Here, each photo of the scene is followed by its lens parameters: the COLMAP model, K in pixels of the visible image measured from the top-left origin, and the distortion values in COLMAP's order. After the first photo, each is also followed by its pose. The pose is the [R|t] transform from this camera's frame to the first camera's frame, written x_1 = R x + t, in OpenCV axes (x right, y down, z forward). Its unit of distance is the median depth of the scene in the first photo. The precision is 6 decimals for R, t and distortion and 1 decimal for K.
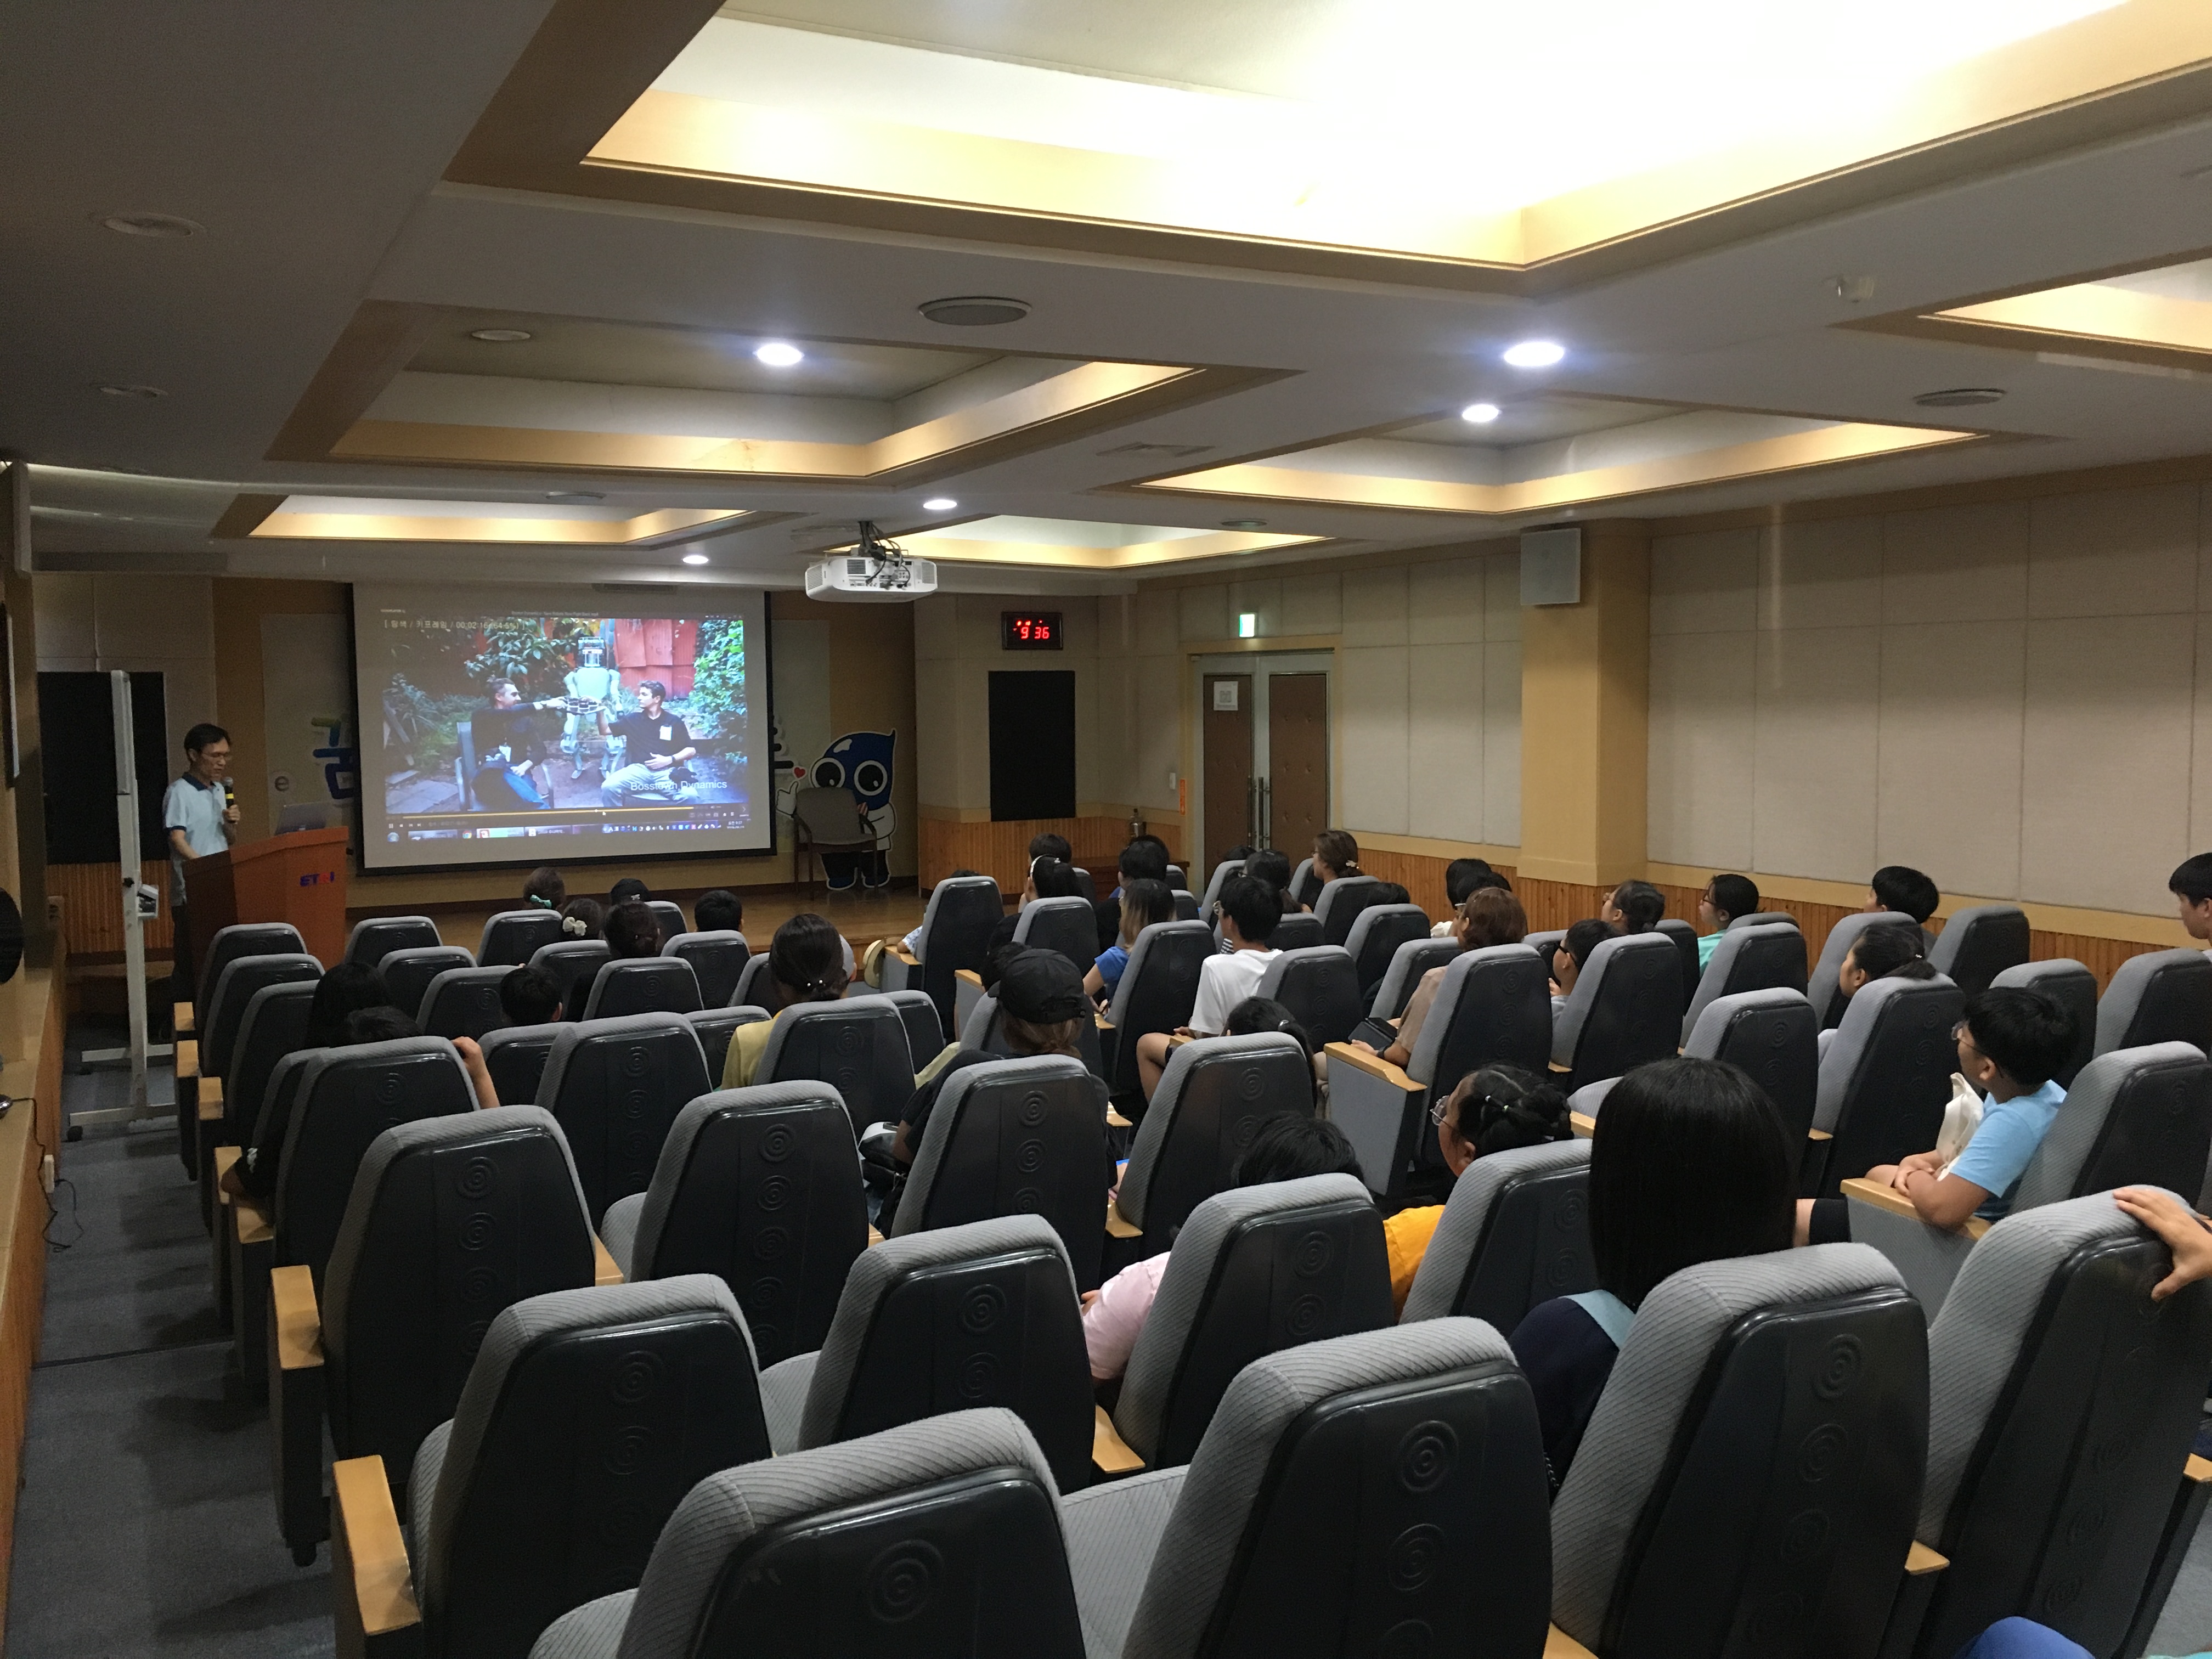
lens RADIAL K [[1867.9, 0, 1106.6], [0, 1867.9, 836.7], [0, 0, 1]] dist [0.066901, -0.076909]
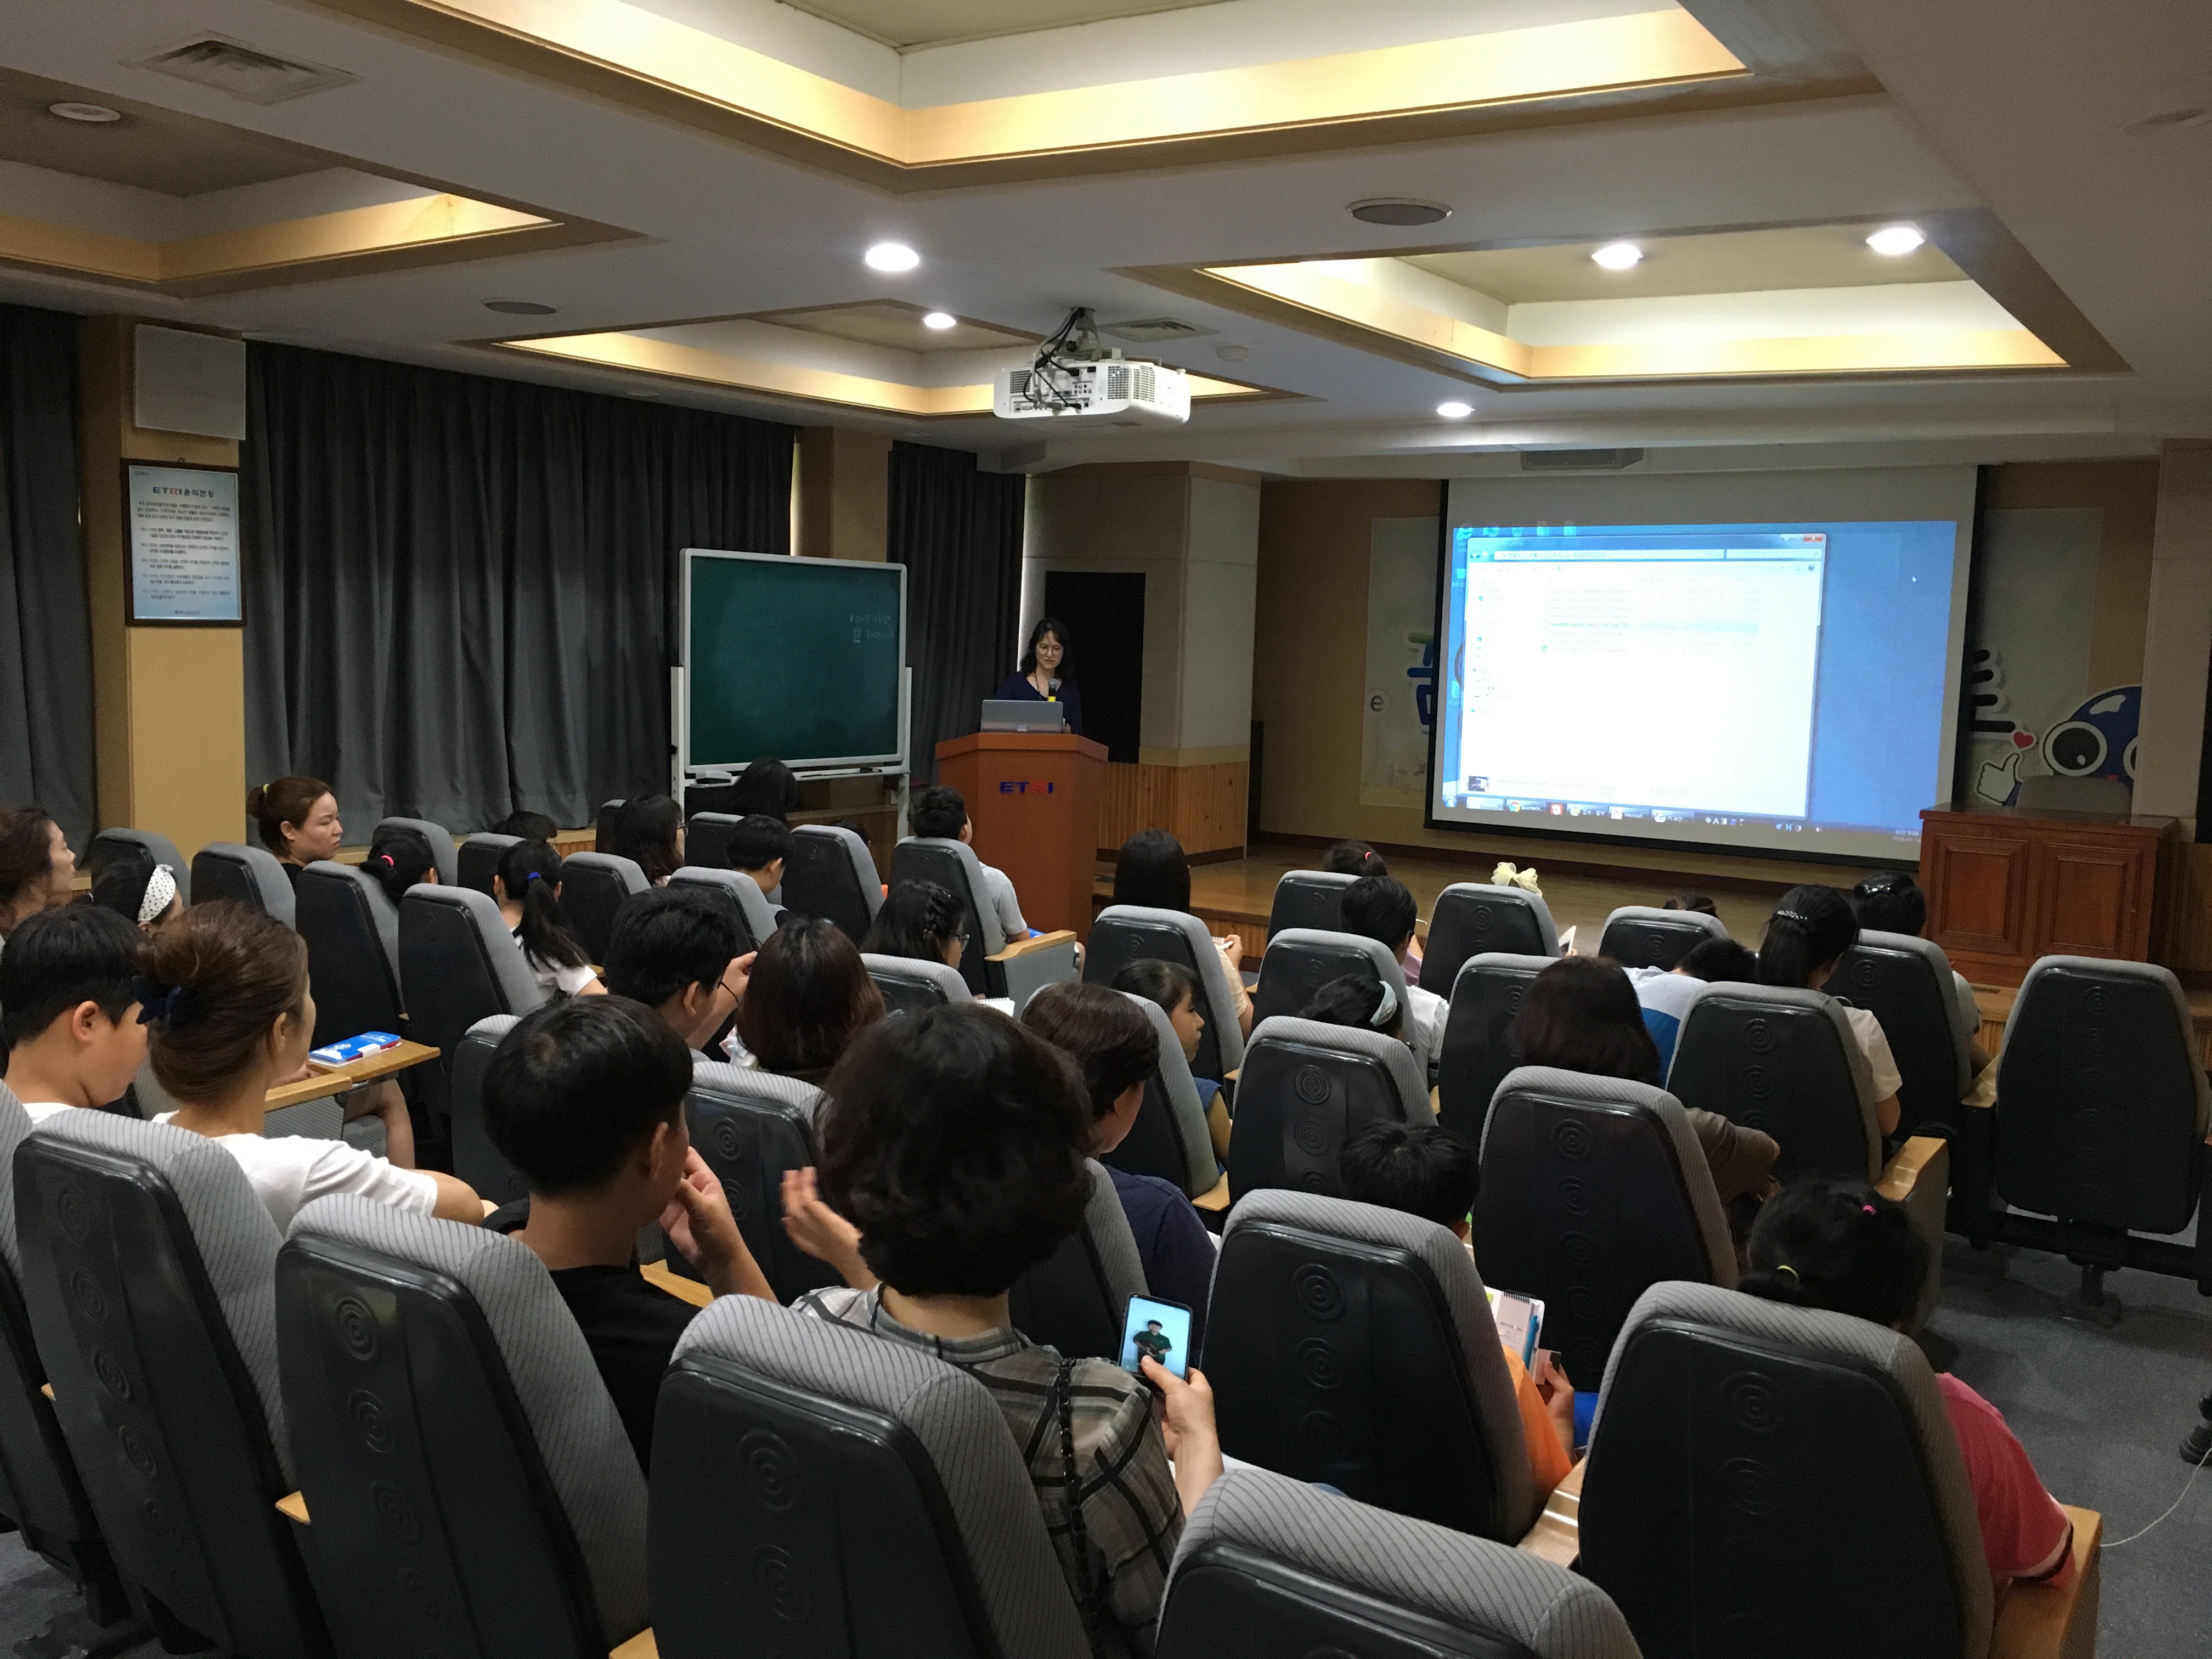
lens RADIAL K [[1867.9, 0, 1106.6], [0, 1867.9, 836.7], [0, 0, 1]] dist [0.066901, -0.076909]
pose [[0.469583, 0.121120, -0.874541, 0.295884], [-0.103552, 0.991264, 0.081684, -0.022686], [0.876795, 0.052203, 0.478023, 0.417489]]
